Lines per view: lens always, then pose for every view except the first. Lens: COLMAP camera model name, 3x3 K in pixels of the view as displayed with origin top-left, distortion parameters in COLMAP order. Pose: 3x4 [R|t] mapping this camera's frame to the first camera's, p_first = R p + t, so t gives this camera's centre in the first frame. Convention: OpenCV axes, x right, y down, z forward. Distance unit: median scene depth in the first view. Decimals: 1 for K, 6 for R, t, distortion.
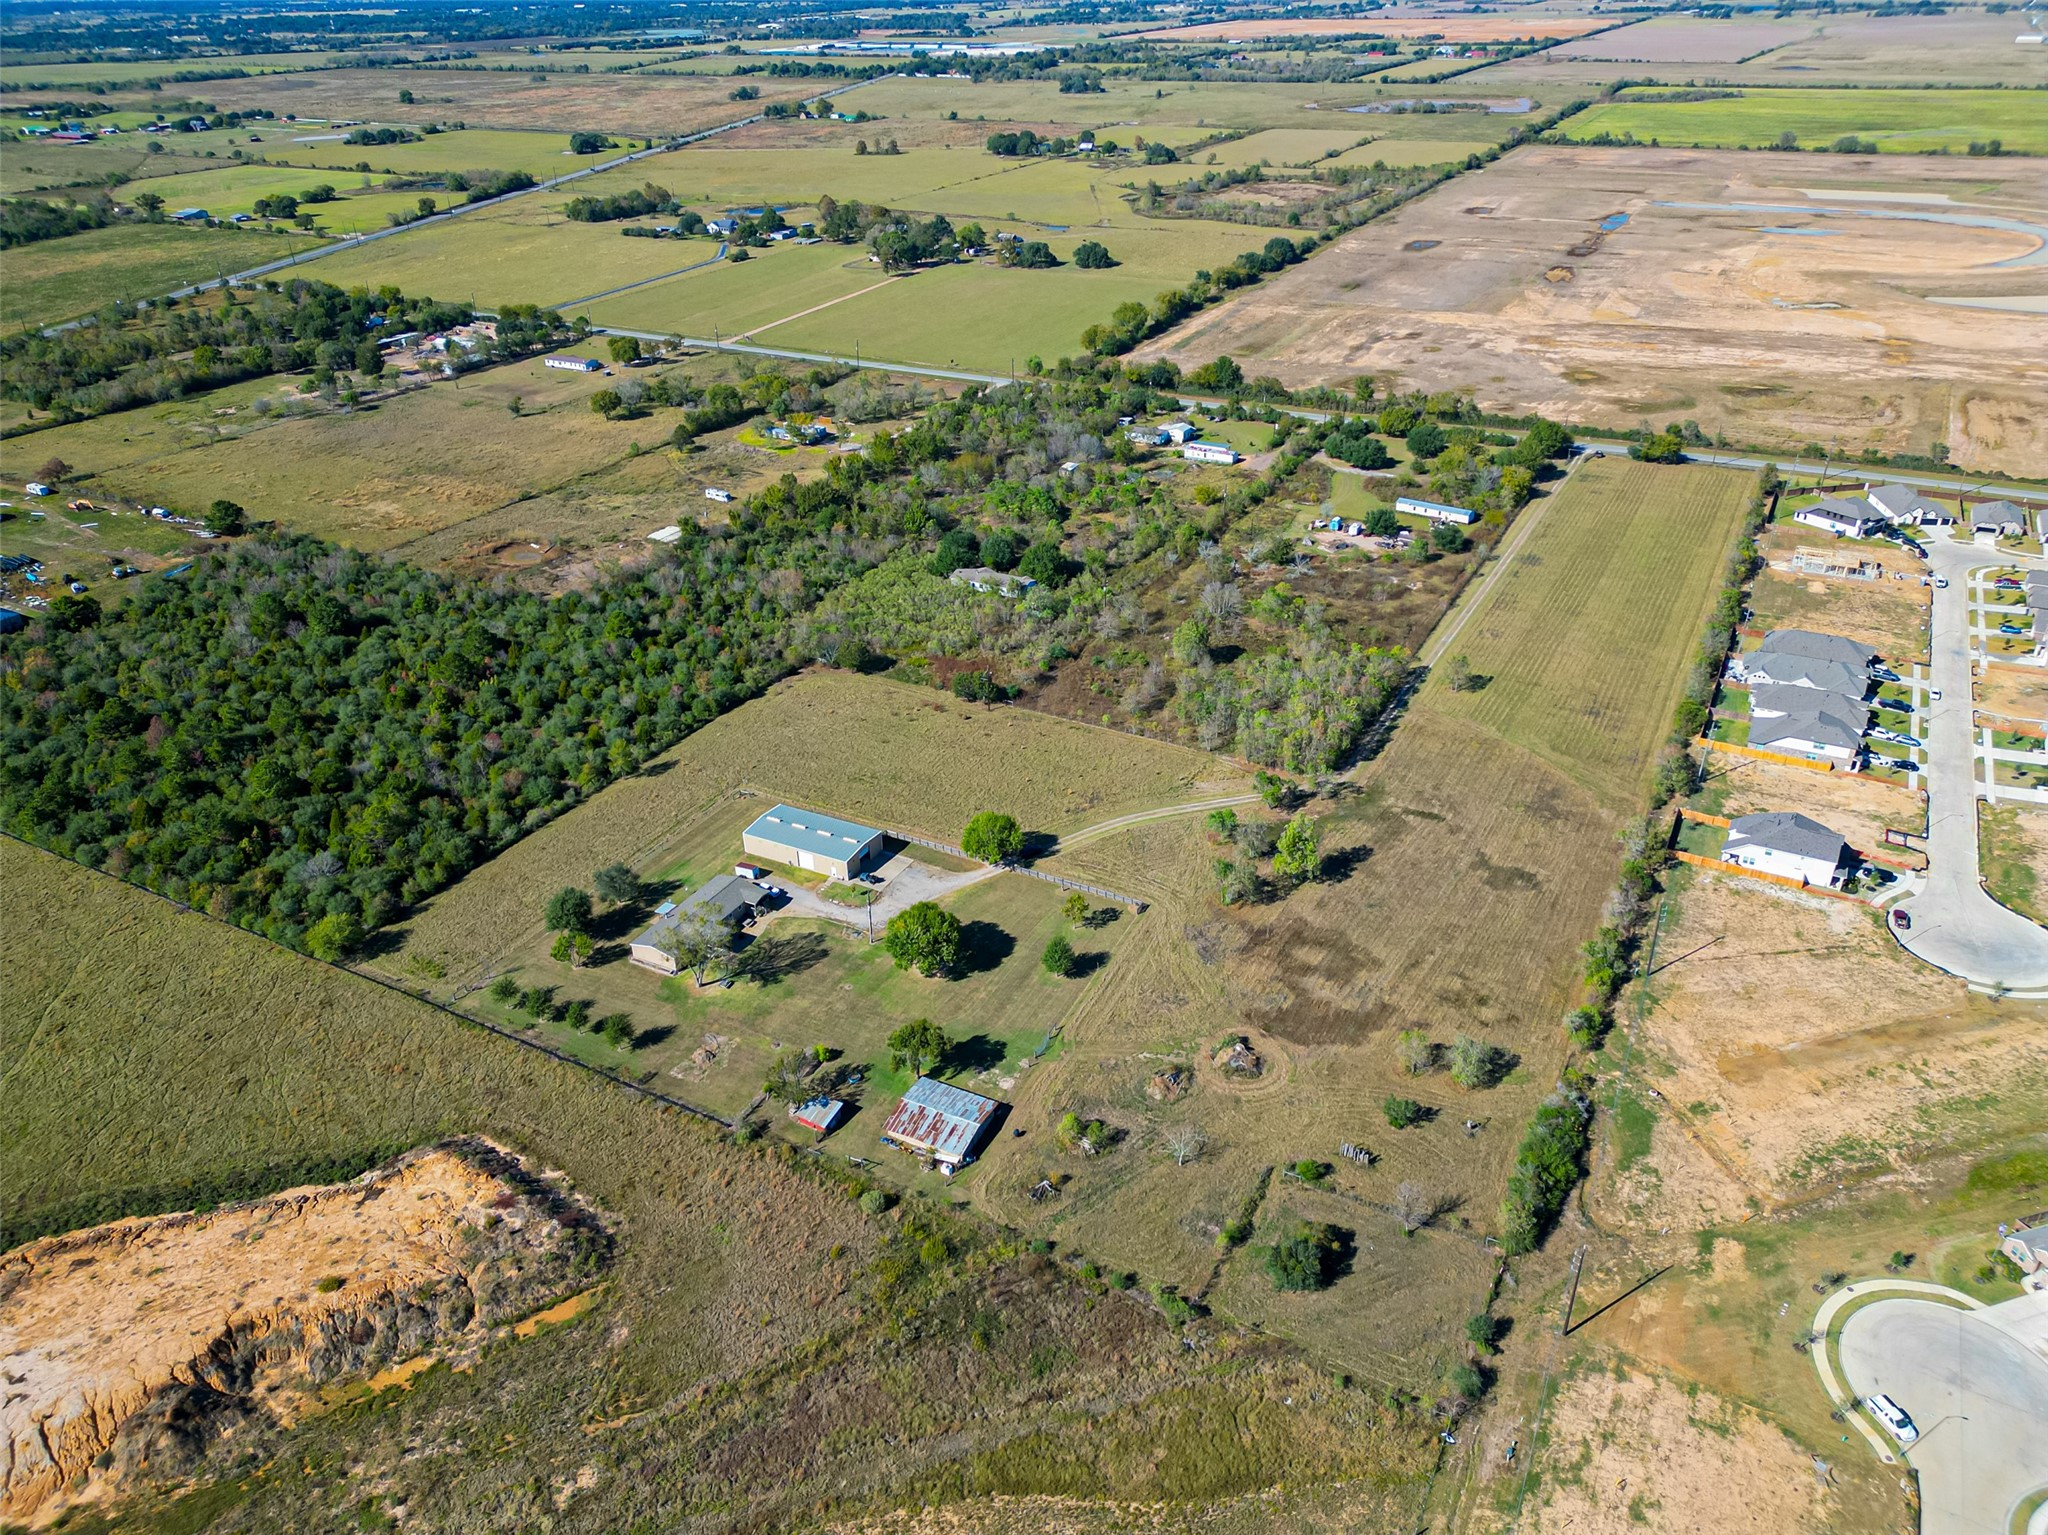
lens RADIAL K [[1427.9, 0, 1023.3], [0, 1427.9, 759.2], [0, 0, 1]] dist [0.085322, -0.083373]
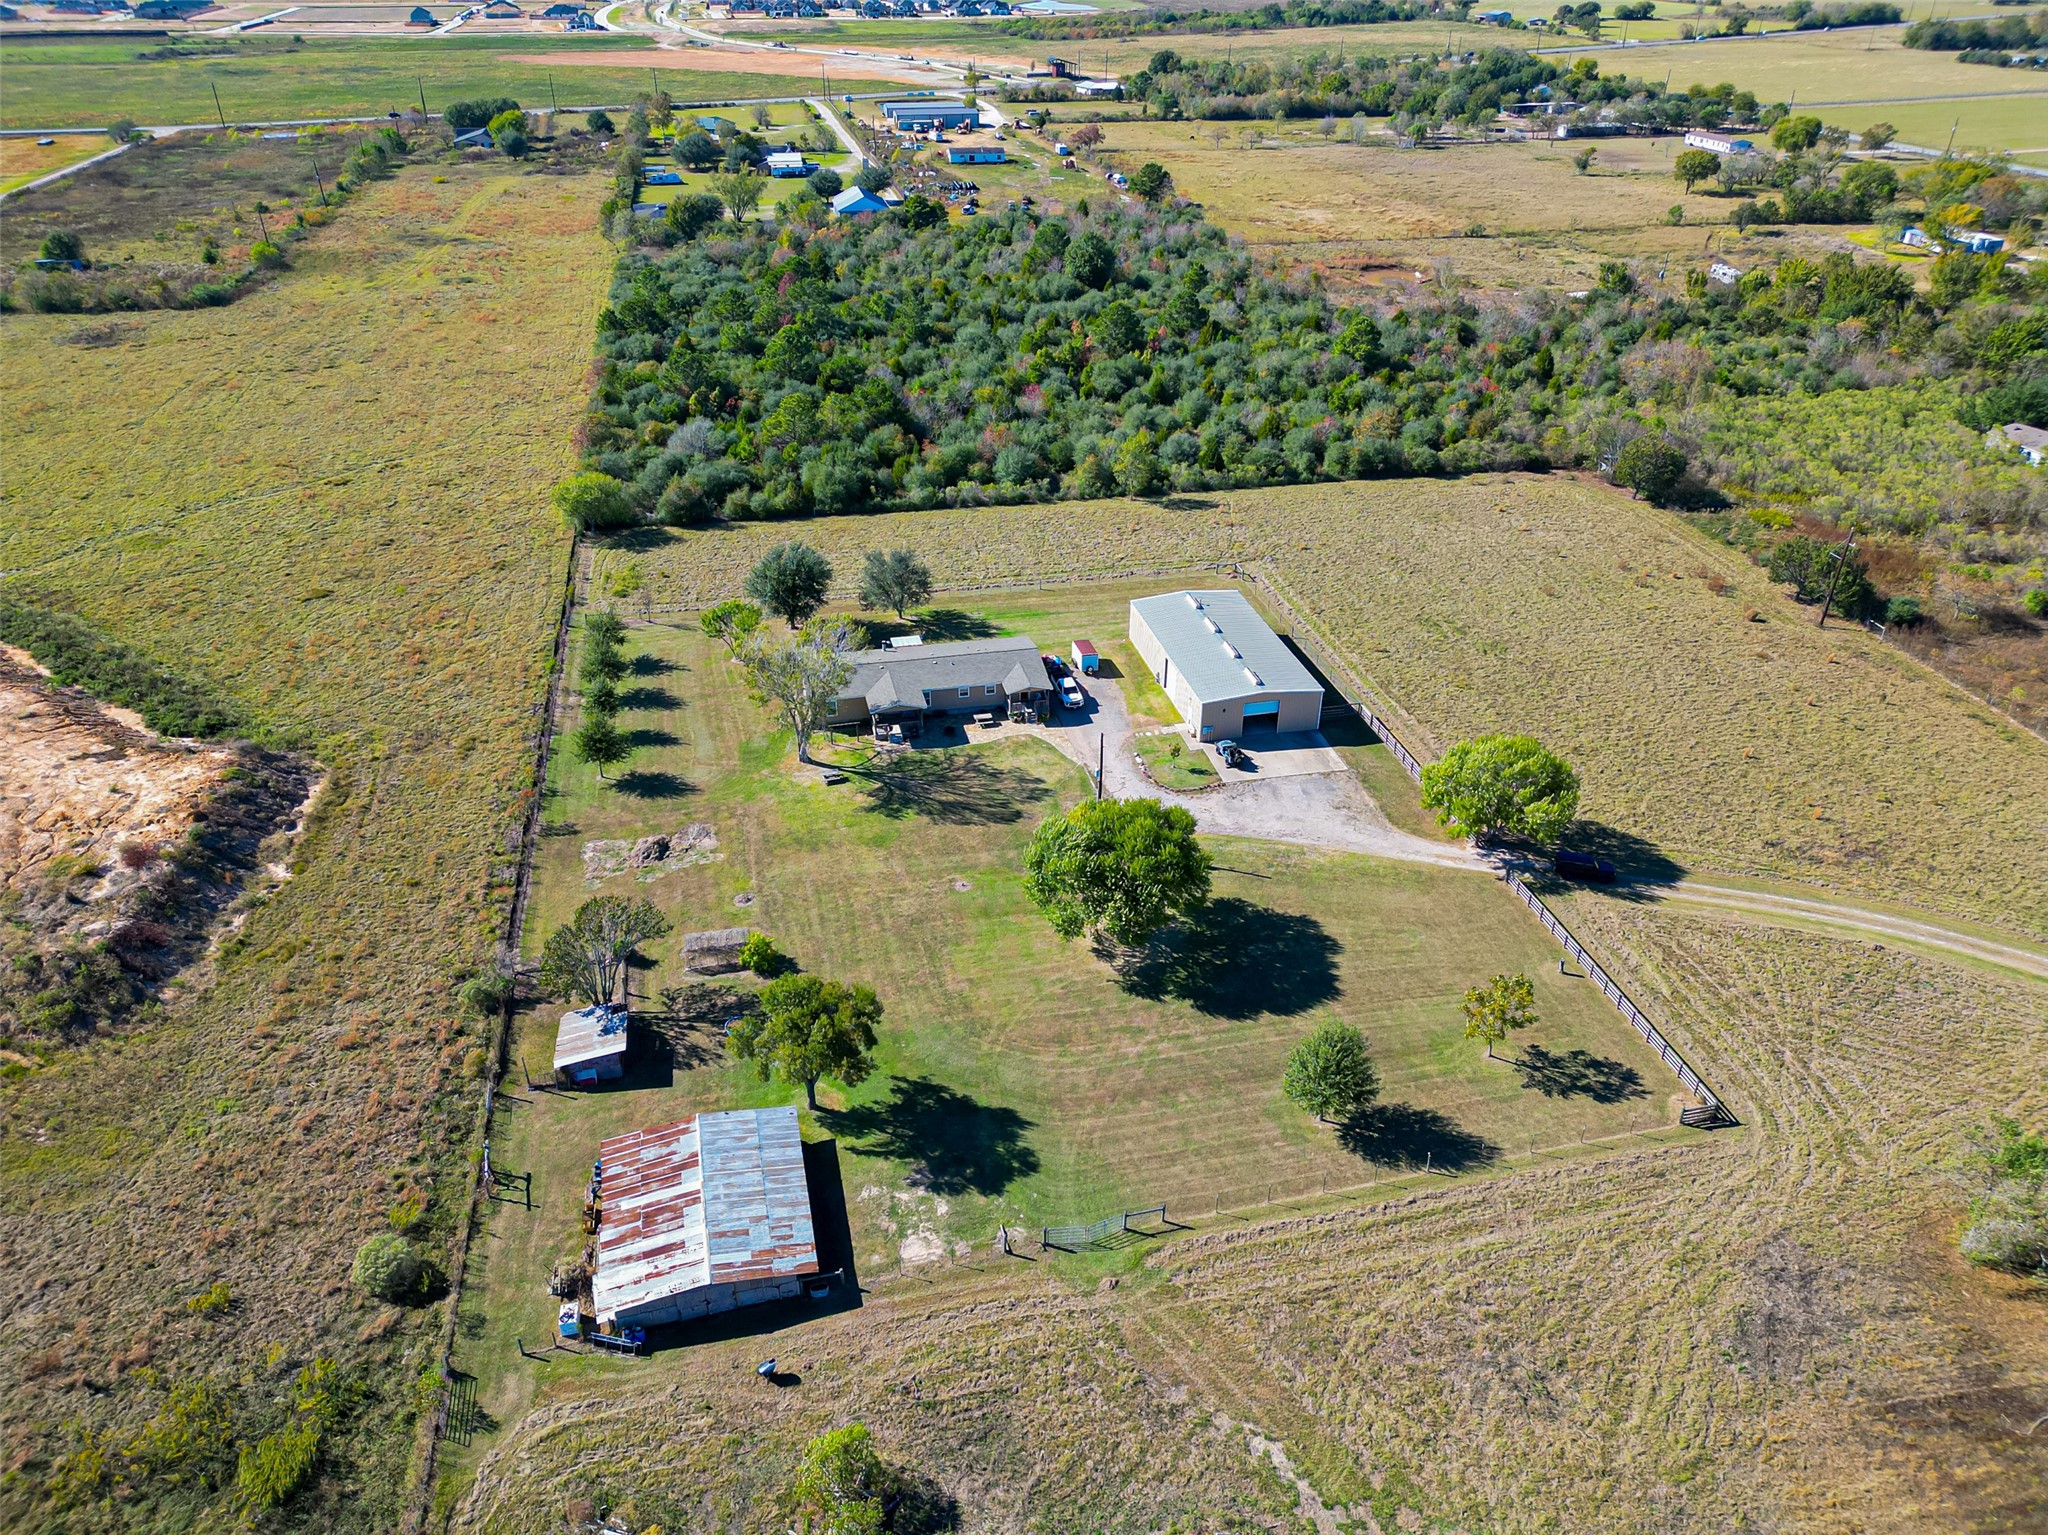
lens RADIAL K [[1427.9, 0, 1023.3], [0, 1427.9, 759.2], [0, 0, 1]] dist [0.085322, -0.083373]
pose [[0.641358, 0.406102, -0.650954, 0.116565], [-0.383815, 0.904463, 0.186098, 0.014251], [0.664338, 0.130490, 0.735953, 0.408309]]
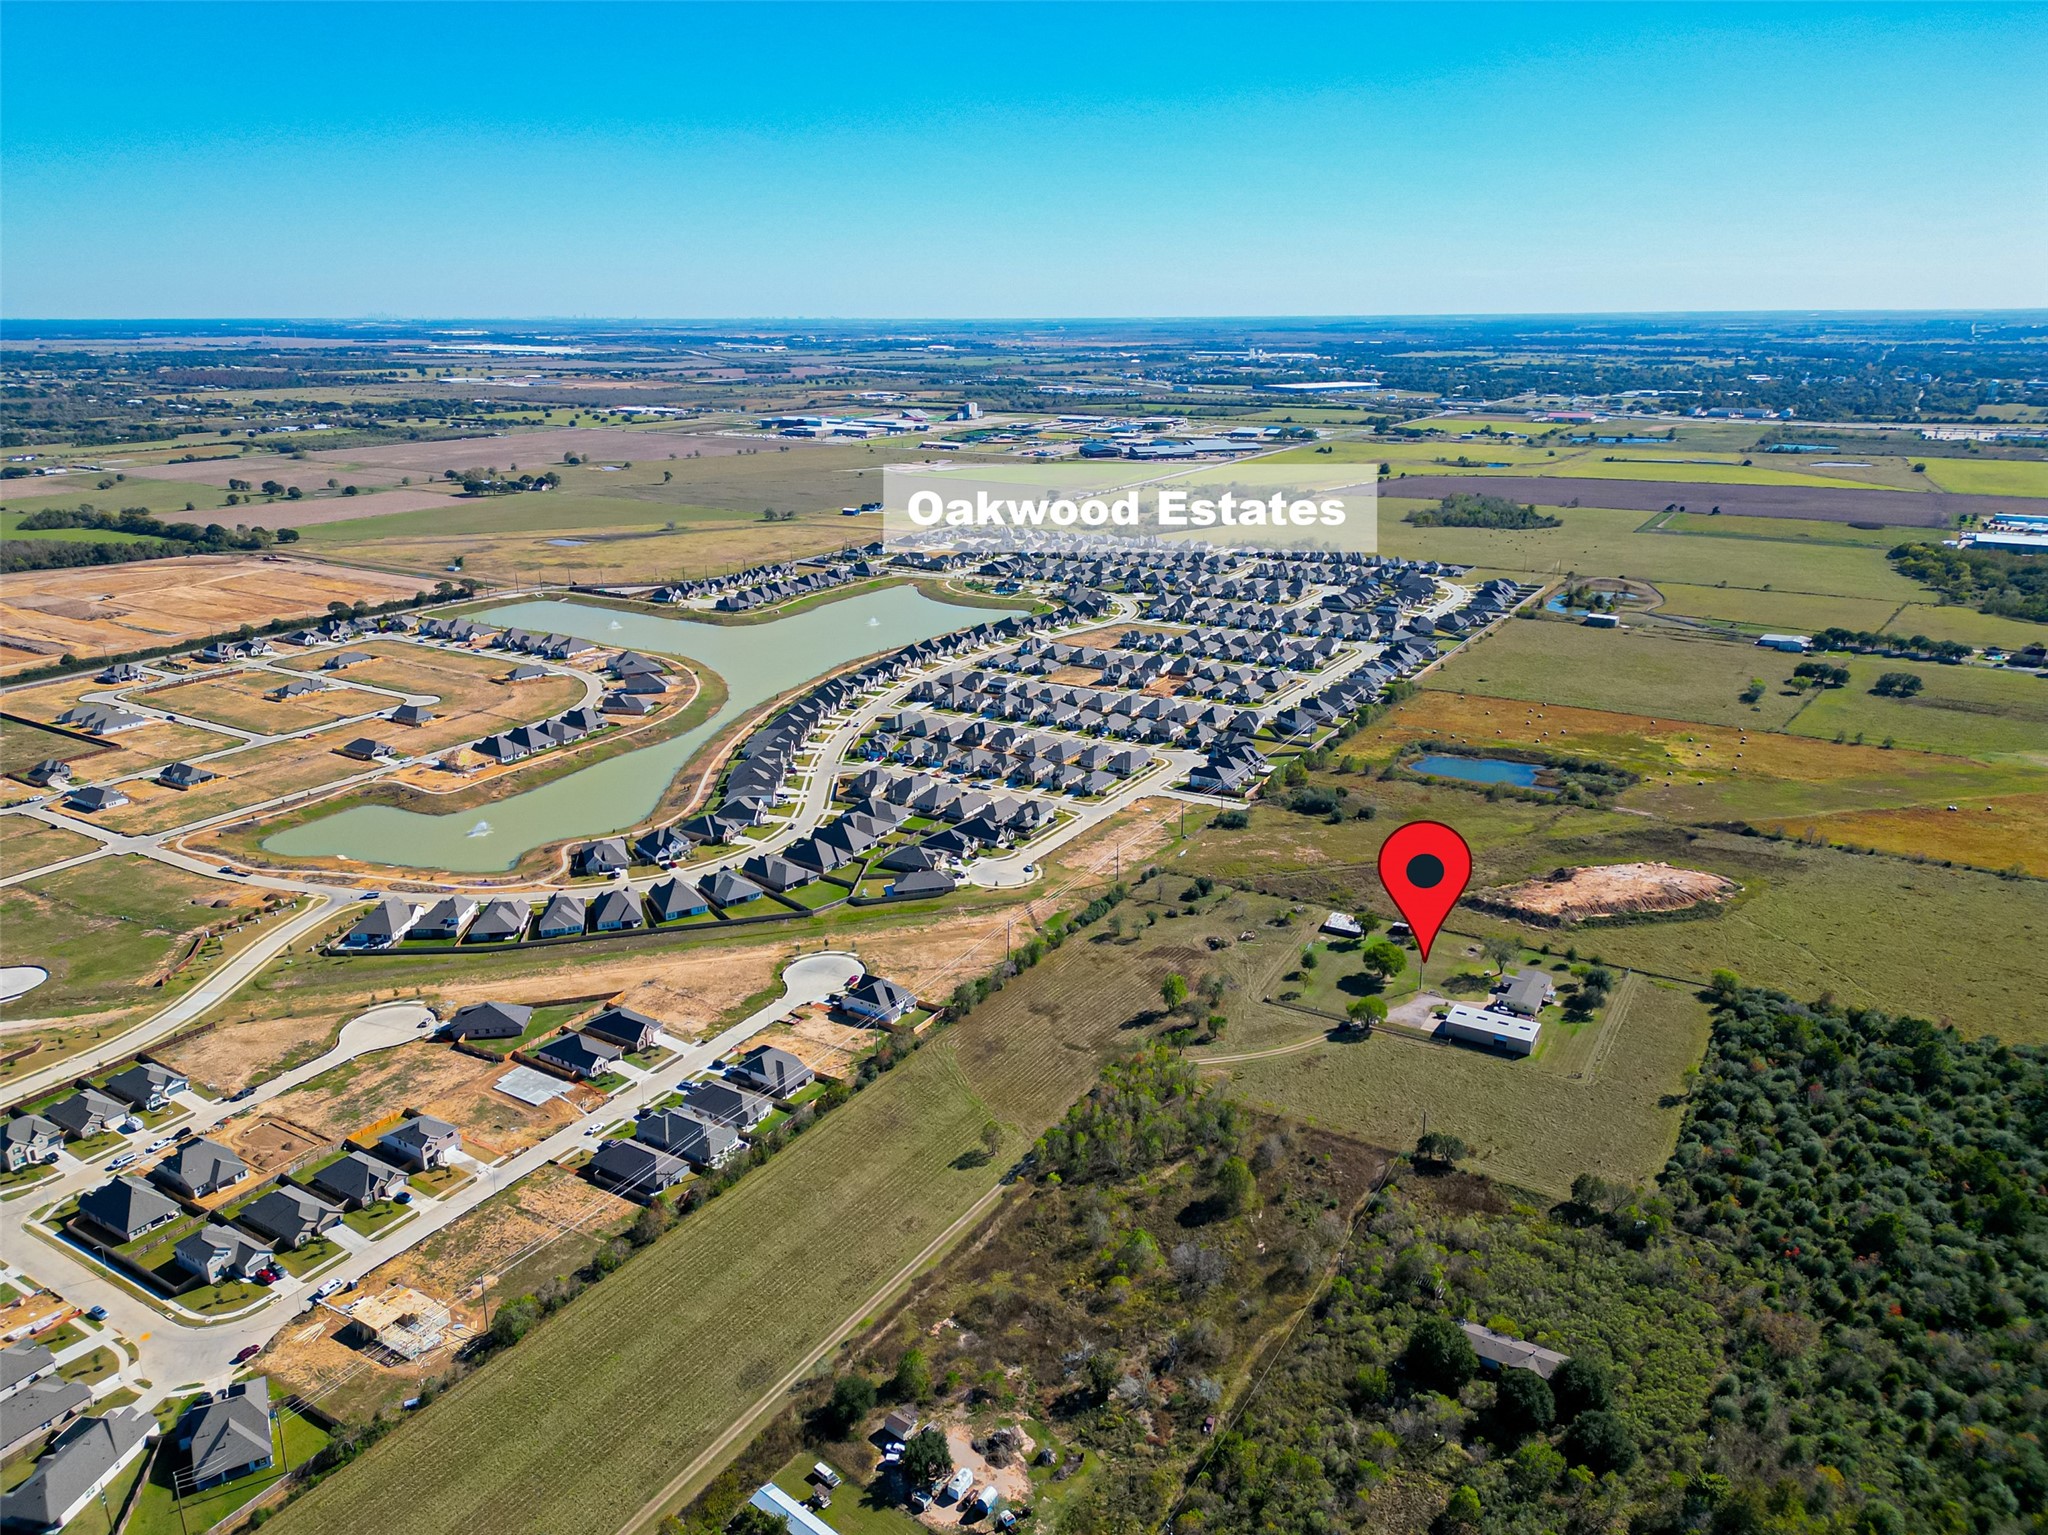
lens RADIAL K [[1427.9, 0, 1023.3], [0, 1427.9, 759.2], [0, 0, 1]] dist [0.085322, -0.083373]
pose [[-0.998404, 0.009158, 0.055731, 0.184189], [0.046811, 0.686294, 0.725816, -0.903998], [-0.031601, 0.727266, -0.685627, 1.324474]]
